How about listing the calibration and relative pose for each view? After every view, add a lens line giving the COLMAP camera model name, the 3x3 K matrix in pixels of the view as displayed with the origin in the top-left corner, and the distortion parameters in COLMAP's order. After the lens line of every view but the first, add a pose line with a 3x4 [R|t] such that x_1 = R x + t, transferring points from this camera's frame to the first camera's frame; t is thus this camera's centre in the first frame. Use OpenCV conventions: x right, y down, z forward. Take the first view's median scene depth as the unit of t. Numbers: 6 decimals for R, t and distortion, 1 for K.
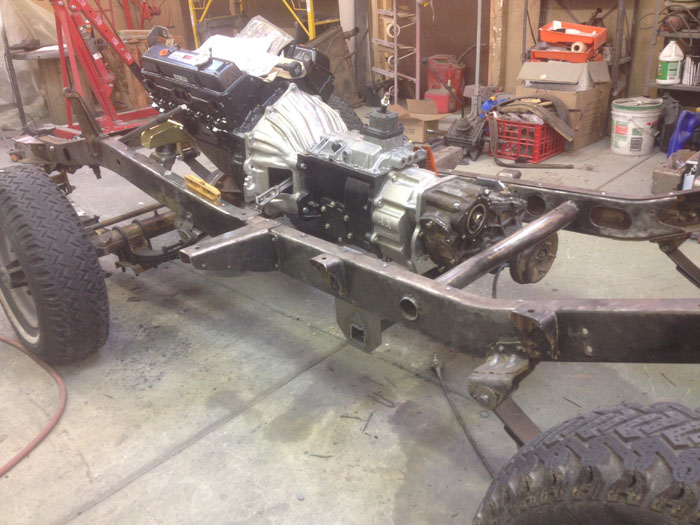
lens RADIAL K [[662.8, 0, 347.8], [0, 662.8, 260.0], [0, 0, 1]] dist [0.029861, 0.000000]
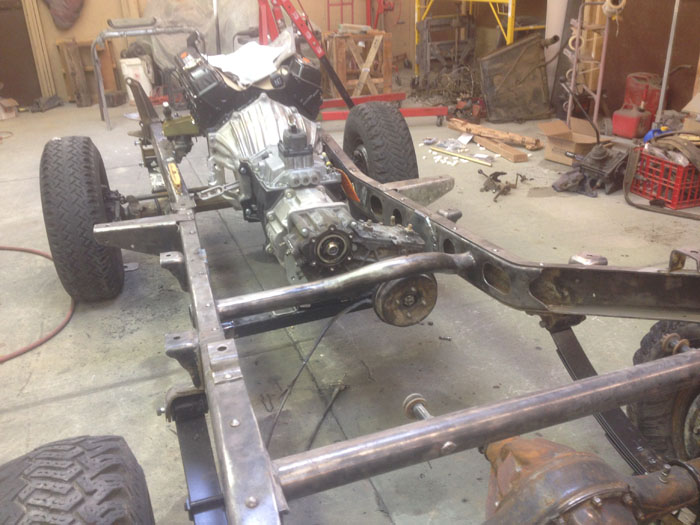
lens RADIAL K [[662.8, 0, 344.3], [0, 662.8, 258.3], [0, 0, 1]] dist [0.029861, 0.000000]
pose [[0.895906, 0.201678, -0.395826, 0.521587], [-0.197822, 0.978909, 0.051019, -0.088108], [0.397768, 0.032595, 0.916907, 0.080751]]
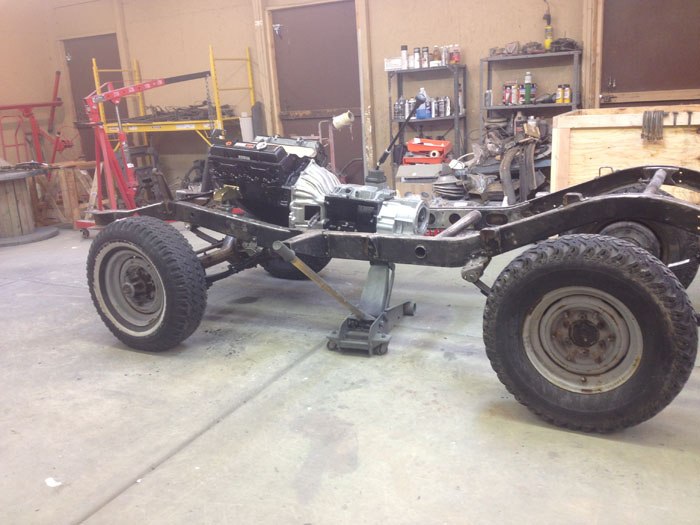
lens RADIAL K [[662.8, 0, 352.2], [0, 662.8, 261.4], [0, 0, 1]] dist [0.029861, 0.000000]
pose [[0.965034, -0.066549, 0.253535, -0.441255], [0.114644, 0.976975, -0.179932, 0.314046], [-0.235723, 0.202707, 0.950444, -0.597066]]
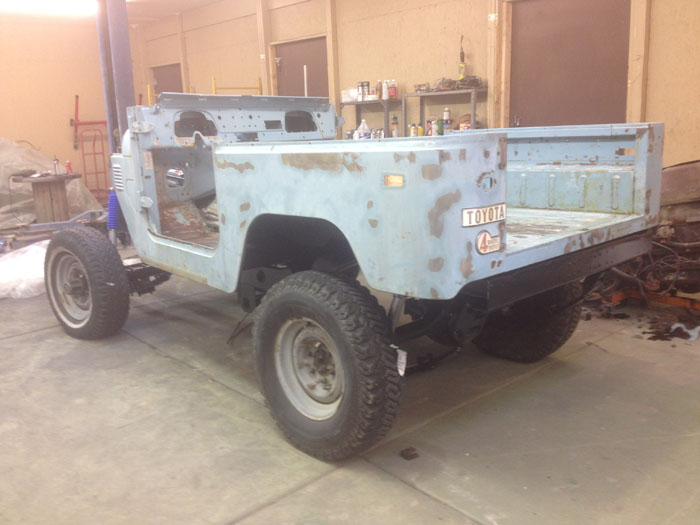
lens RADIAL K [[662.8, 0, 342.9], [0, 662.8, 262.8], [0, 0, 1]] dist [0.029861, 0.000000]
pose [[0.995047, 0.044984, -0.088650, 1.007210], [-0.062776, 0.975798, -0.209469, 0.382626], [0.077082, 0.213996, 0.973789, -0.943168]]
